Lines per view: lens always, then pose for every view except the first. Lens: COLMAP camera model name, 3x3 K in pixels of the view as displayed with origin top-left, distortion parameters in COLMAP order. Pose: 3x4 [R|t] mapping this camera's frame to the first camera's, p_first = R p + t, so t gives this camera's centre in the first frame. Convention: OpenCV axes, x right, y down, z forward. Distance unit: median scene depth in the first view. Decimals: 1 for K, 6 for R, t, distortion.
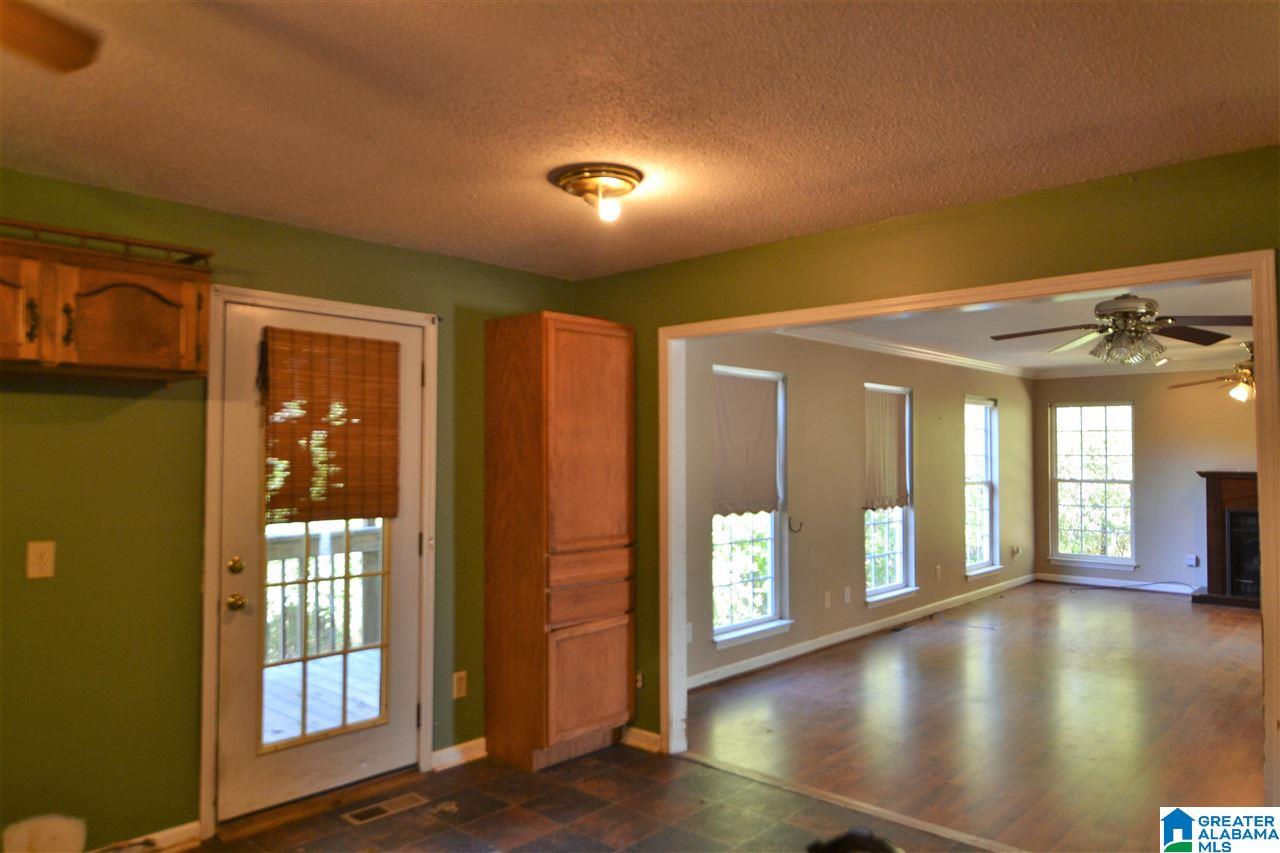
lens RADIAL K [[897.1, 0, 635.1], [0, 897.1, 425.4], [0, 0, 1]] dist [-0.004047, -0.007023]
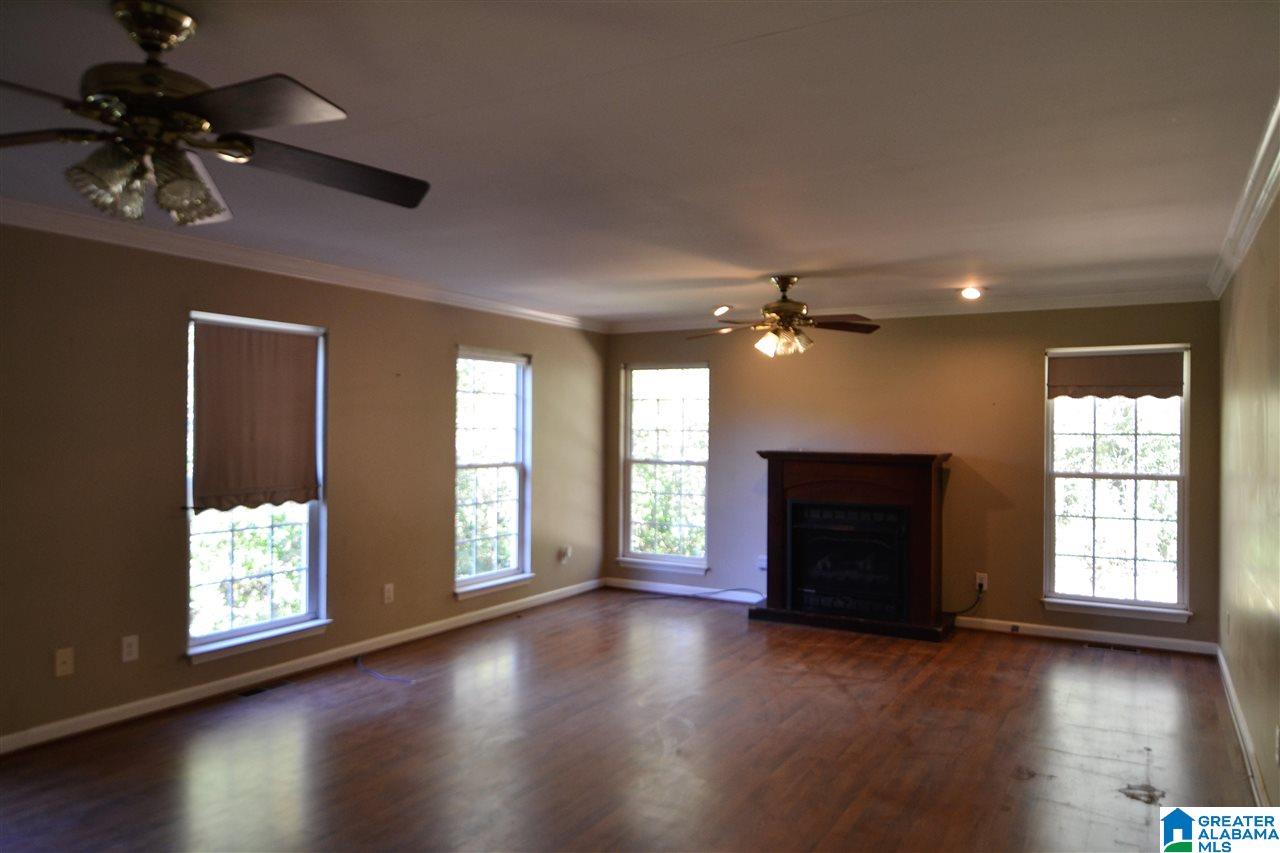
lens RADIAL K [[897.1, 0, 639.1], [0, 897.1, 424.4], [0, 0, 1]] dist [-0.004047, -0.007023]
pose [[0.977122, 0.007978, 0.212532, 0.324744], [-0.013012, 0.999667, 0.022300, 0.011044], [-0.212283, -0.024556, 0.976900, 0.232575]]
